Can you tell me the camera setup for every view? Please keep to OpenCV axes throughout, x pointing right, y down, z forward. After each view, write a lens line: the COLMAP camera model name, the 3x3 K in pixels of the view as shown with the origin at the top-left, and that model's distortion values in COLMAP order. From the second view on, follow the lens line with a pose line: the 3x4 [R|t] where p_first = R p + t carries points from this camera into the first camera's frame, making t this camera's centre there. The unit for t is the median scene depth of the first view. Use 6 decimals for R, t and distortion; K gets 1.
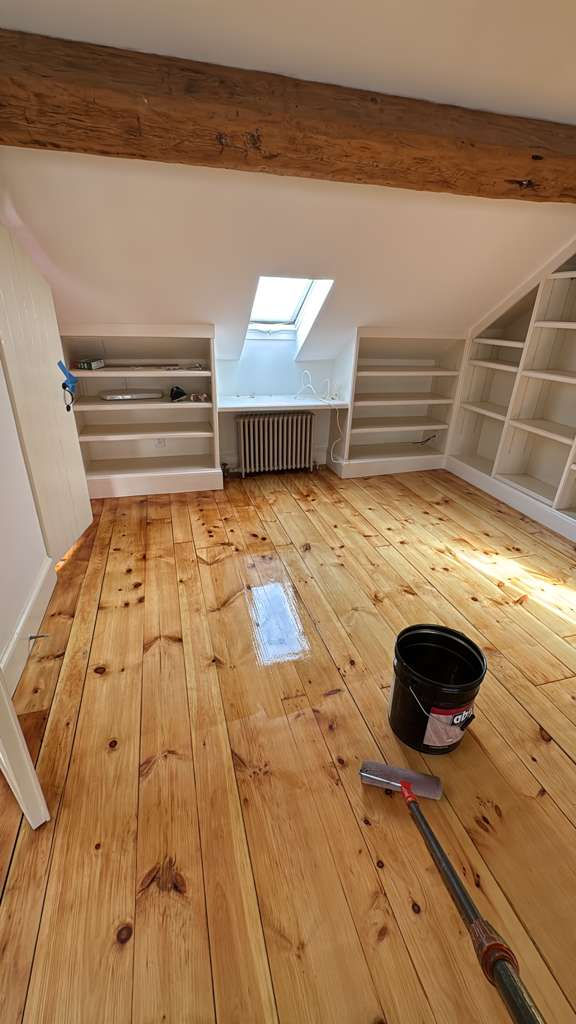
lens RADIAL K [[422.1, 0, 296.9], [0, 422.1, 512.9], [0, 0, 1]] dist [-0.004894, -0.000518]
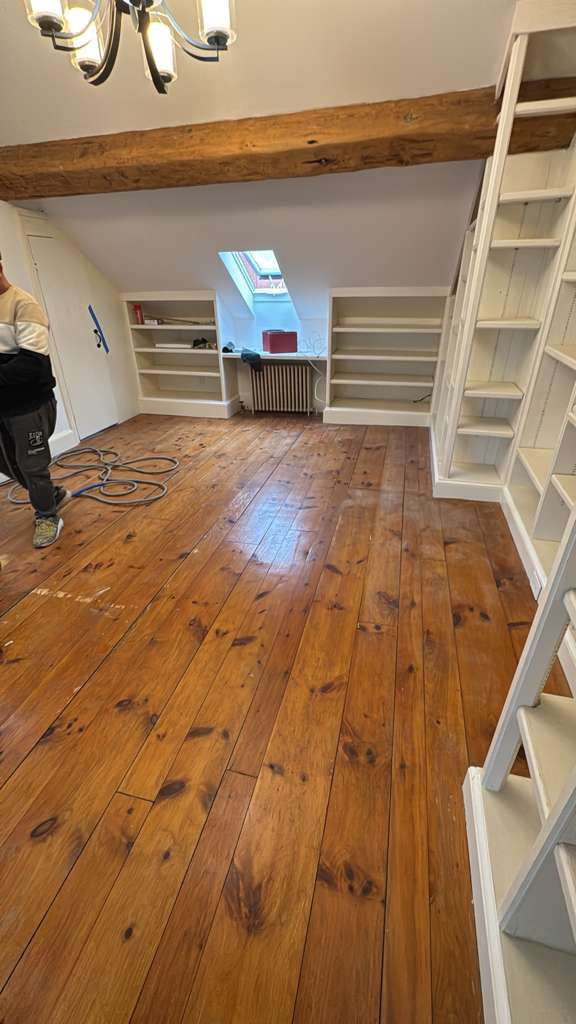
lens RADIAL K [[422.1, 0, 292.0], [0, 422.1, 512.0], [0, 0, 1]] dist [-0.004894, -0.000518]
pose [[0.865229, 0.204616, -0.457723, 0.699332], [-0.179121, 0.978835, 0.098979, 0.066605], [0.468288, -0.003652, 0.883568, -0.073812]]
